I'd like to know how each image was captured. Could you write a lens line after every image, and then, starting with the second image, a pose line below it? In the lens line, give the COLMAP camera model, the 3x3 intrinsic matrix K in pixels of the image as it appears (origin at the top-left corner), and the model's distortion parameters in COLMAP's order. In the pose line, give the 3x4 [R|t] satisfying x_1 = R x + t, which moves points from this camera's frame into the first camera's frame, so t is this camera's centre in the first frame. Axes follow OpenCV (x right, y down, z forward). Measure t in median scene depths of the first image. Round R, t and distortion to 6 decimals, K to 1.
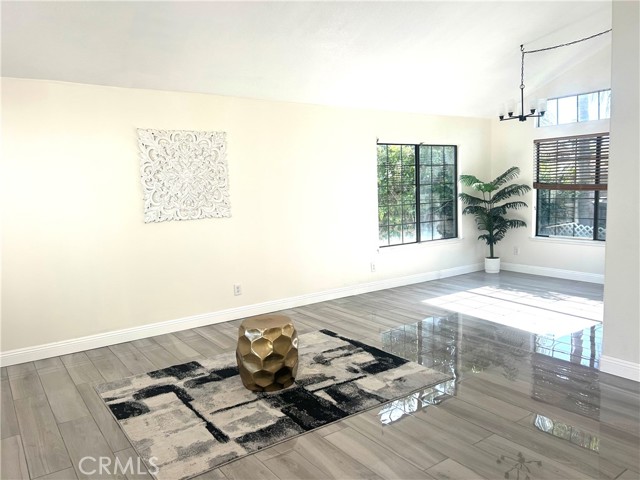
lens RADIAL K [[479.6, 0, 320.2], [0, 479.6, 239.2], [0, 0, 1]] dist [0.062257, -0.024377]
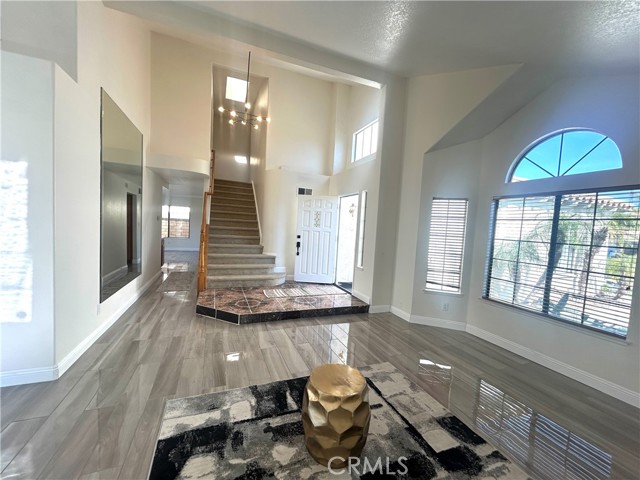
lens RADIAL K [[257.9, 0, 318.2], [0, 257.9, 241.2], [0, 0, 1]] dist [-0.000333, 0.000005]
pose [[-0.971807, -0.037400, 0.232791, -0.188103], [-0.000082, 0.987392, 0.158292, -0.170191], [-0.235776, 0.153810, -0.959558, 1.515277]]
